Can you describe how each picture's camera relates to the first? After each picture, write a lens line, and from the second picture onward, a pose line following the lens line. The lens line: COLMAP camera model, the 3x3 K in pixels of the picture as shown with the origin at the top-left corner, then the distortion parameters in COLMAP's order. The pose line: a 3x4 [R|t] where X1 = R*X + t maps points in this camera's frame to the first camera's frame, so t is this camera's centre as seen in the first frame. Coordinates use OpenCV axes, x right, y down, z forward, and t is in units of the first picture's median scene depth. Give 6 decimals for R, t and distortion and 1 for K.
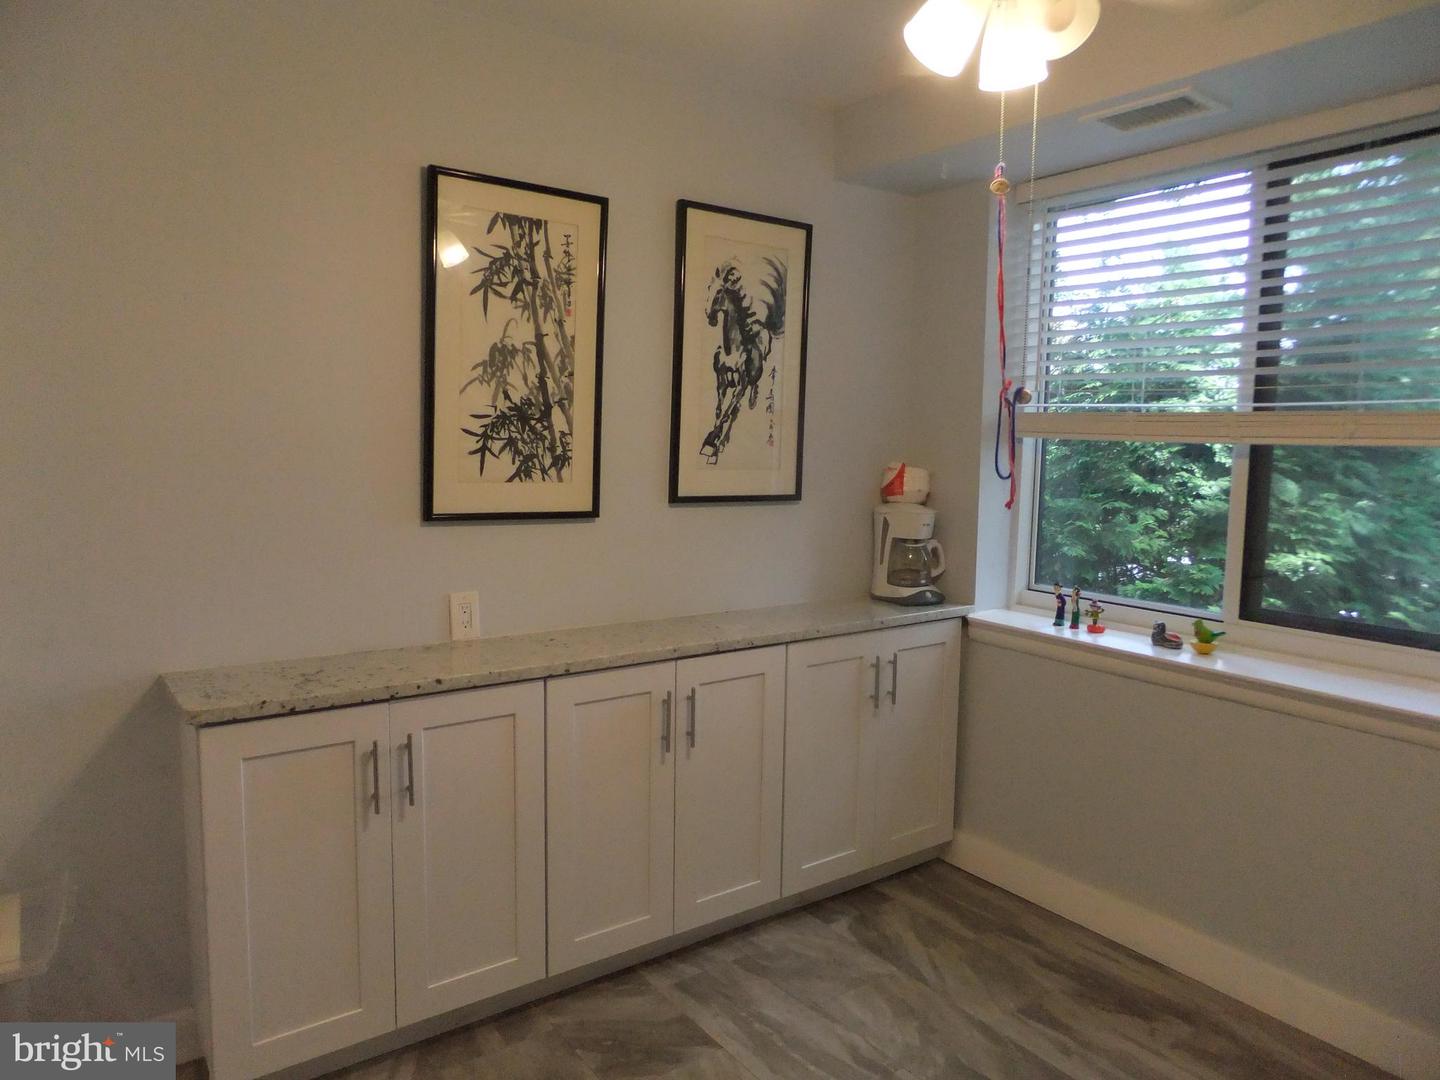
lens RADIAL K [[963.5, 0, 718.7], [0, 963.5, 535.9], [0, 0, 1]] dist [-0.025457, 0.021384]
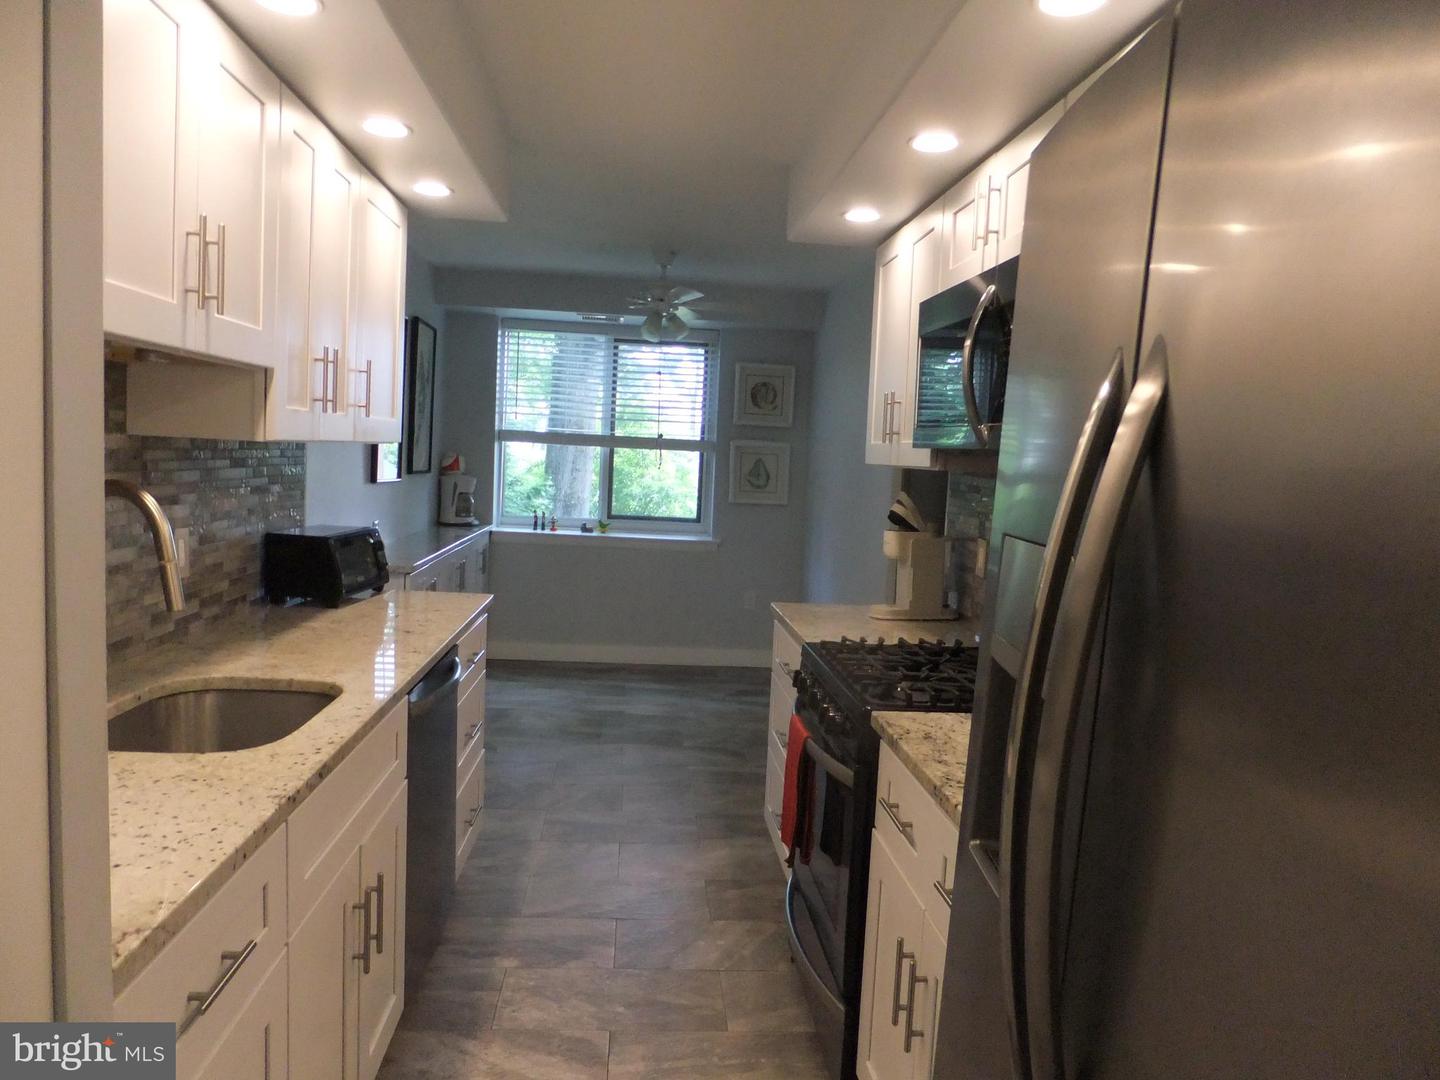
lens RADIAL K [[963.5, 0, 718.2], [0, 963.5, 548.3], [0, 0, 1]] dist [-0.025457, 0.021384]
pose [[0.505142, -0.071979, 0.860029, -1.478786], [0.050108, 0.997281, 0.054034, 0.042377], [-0.861580, 0.015800, 0.507376, -0.518010]]
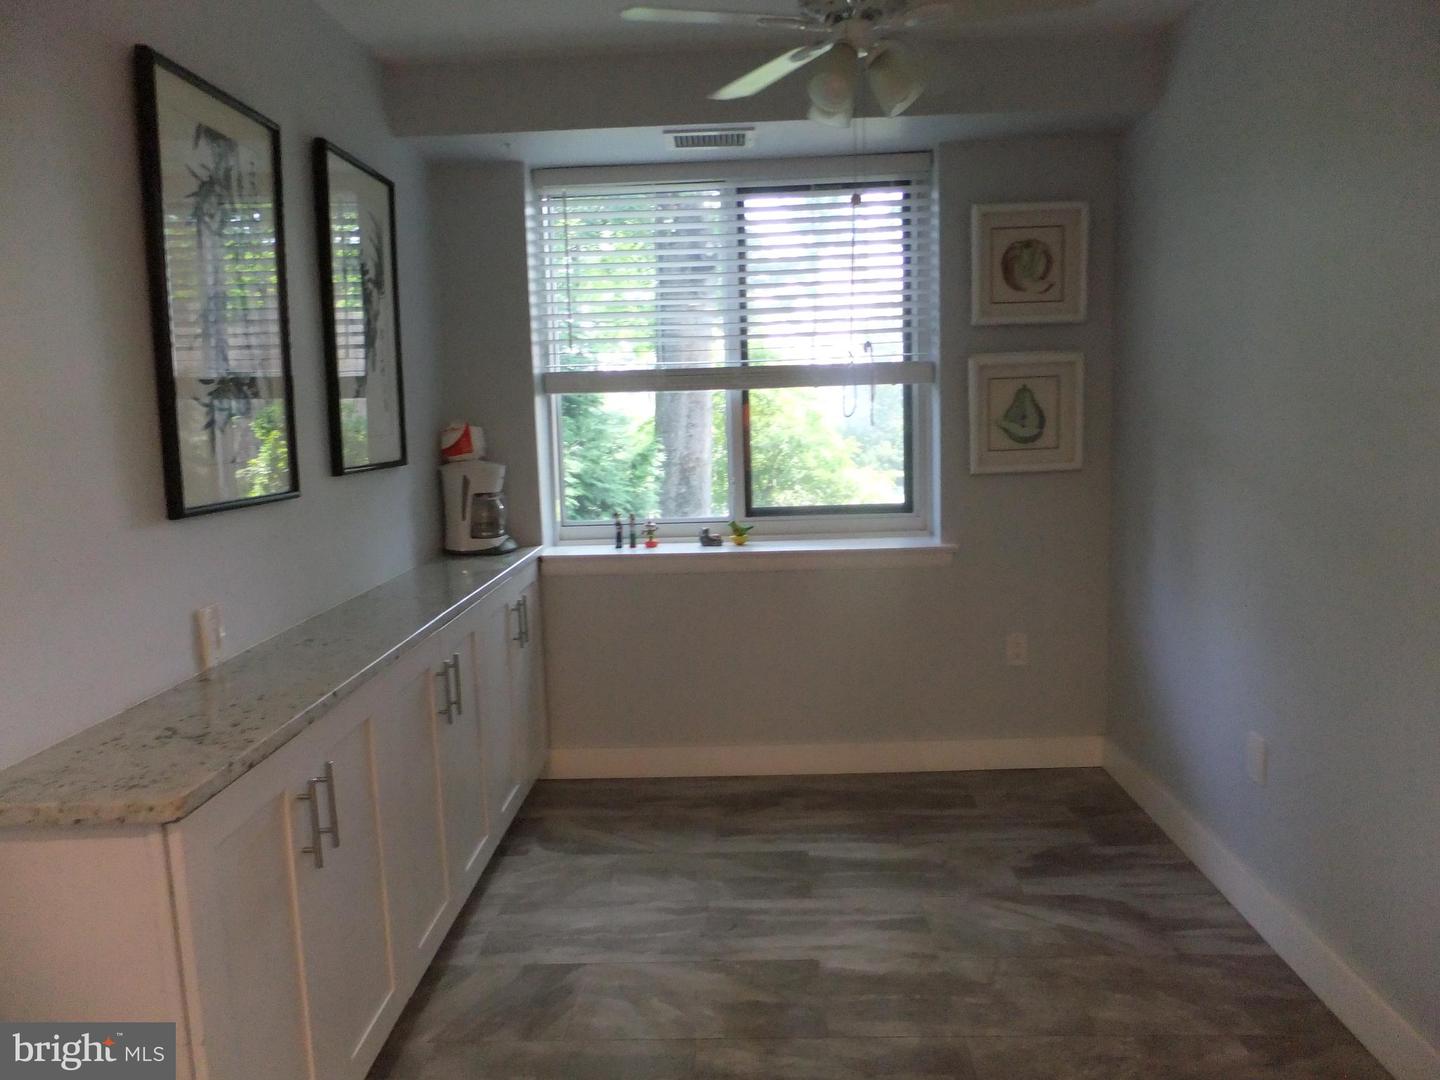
lens RADIAL K [[963.5, 0, 722.3], [0, 963.5, 536.5], [0, 0, 1]] dist [-0.025457, 0.021384]
pose [[0.601608, -0.145607, 0.785409, -0.587110], [0.125717, 0.988251, 0.086916, -0.011723], [-0.788837, 0.046450, 0.612845, 0.171666]]
